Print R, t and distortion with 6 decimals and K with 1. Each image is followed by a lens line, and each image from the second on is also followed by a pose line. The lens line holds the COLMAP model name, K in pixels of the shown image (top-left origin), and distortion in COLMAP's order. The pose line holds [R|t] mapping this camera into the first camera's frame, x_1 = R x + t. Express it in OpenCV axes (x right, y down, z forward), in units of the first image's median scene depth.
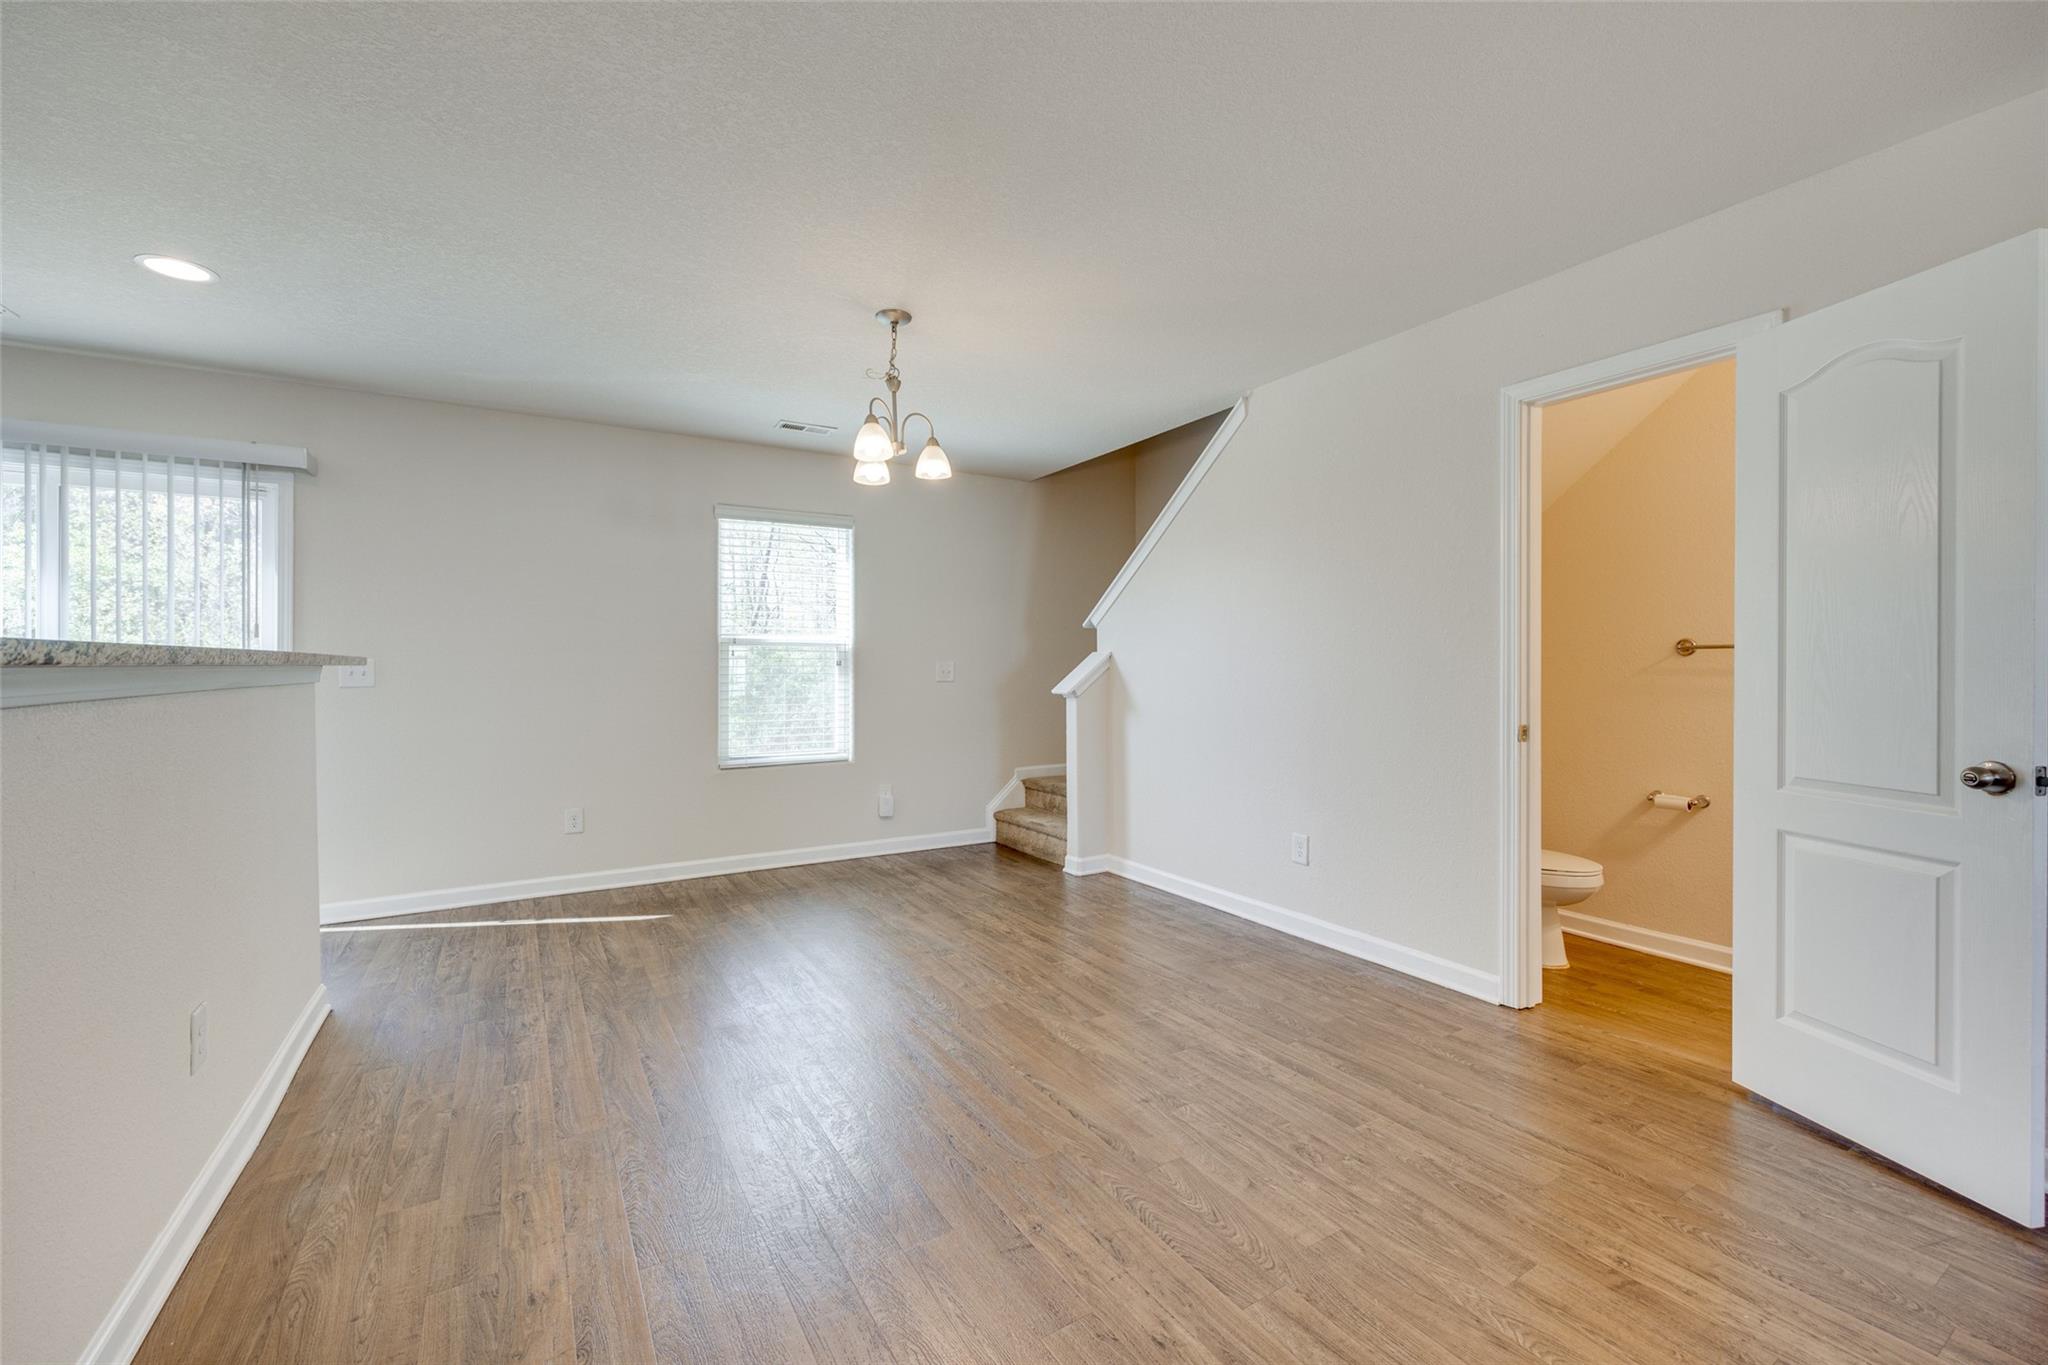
lens RADIAL K [[837.3, 0, 998.0], [0, 837.3, 671.5], [0, 0, 1]] dist [0.002534, -0.001735]
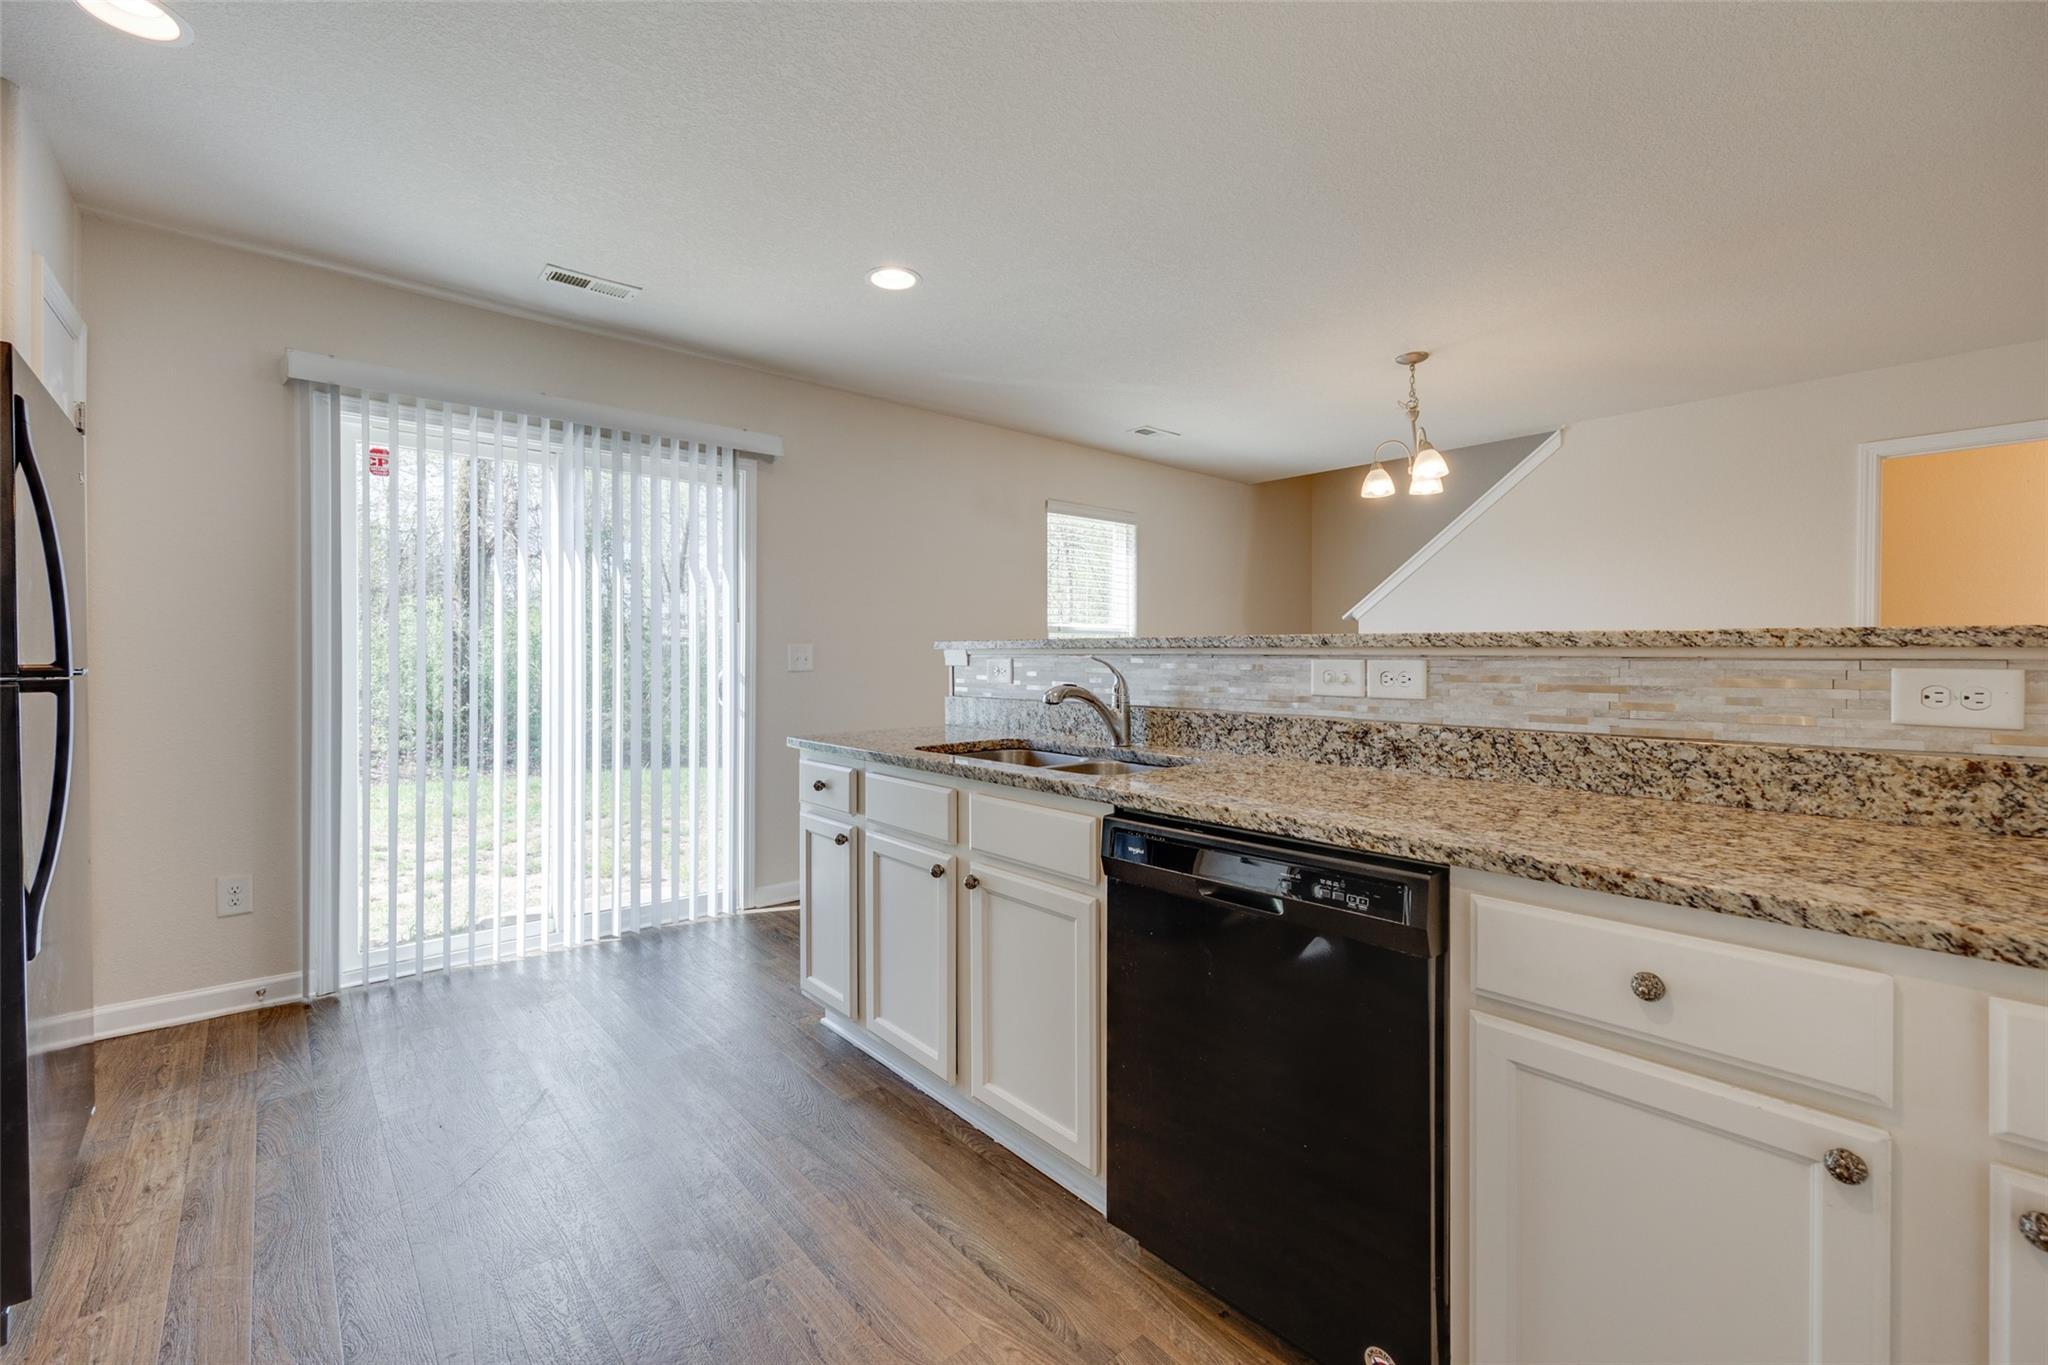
lens RADIAL K [[837.3, 0, 1024.8], [0, 837.3, 677.1], [0, 0, 1]] dist [0.002534, -0.001735]
pose [[0.979537, 0.003160, 0.201239, -0.850103], [-0.006501, 0.999852, 0.015942, 0.006821], [-0.201159, -0.016924, 0.979412, -0.065847]]
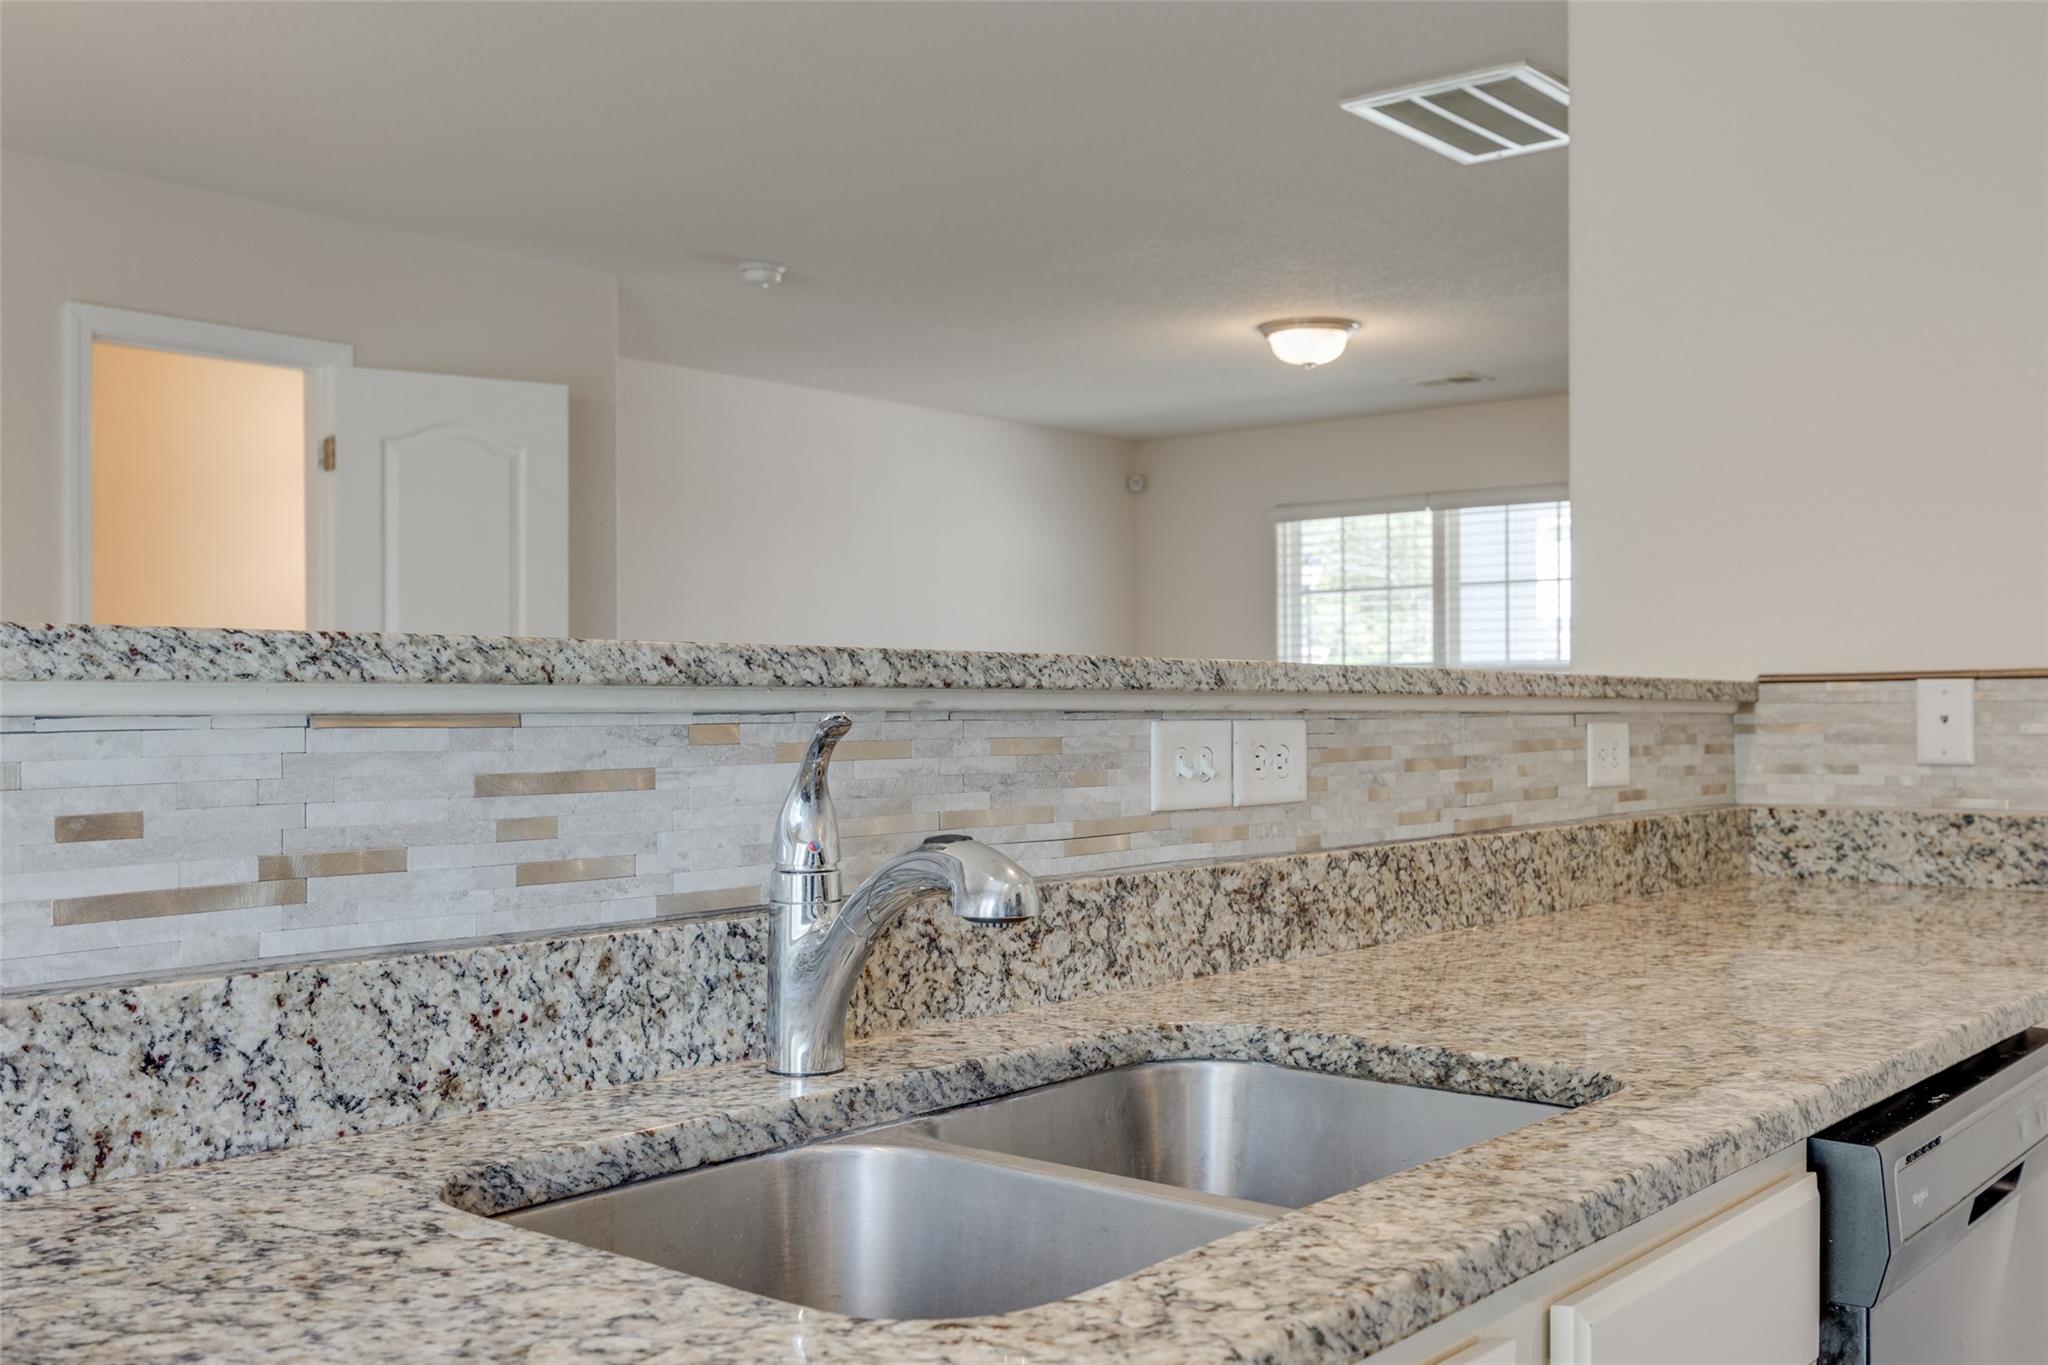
lens RADIAL K [[1977.7, 0, 1034.9], [0, 1977.7, 700.0], [0, 0, 1]] dist [0.011665, 0.000000]
pose [[-0.341650, 0.010055, 0.939774, -1.042918], [0.012047, 0.999907, -0.006319, -0.000494], [-0.939750, 0.009162, -0.341739, 0.698847]]
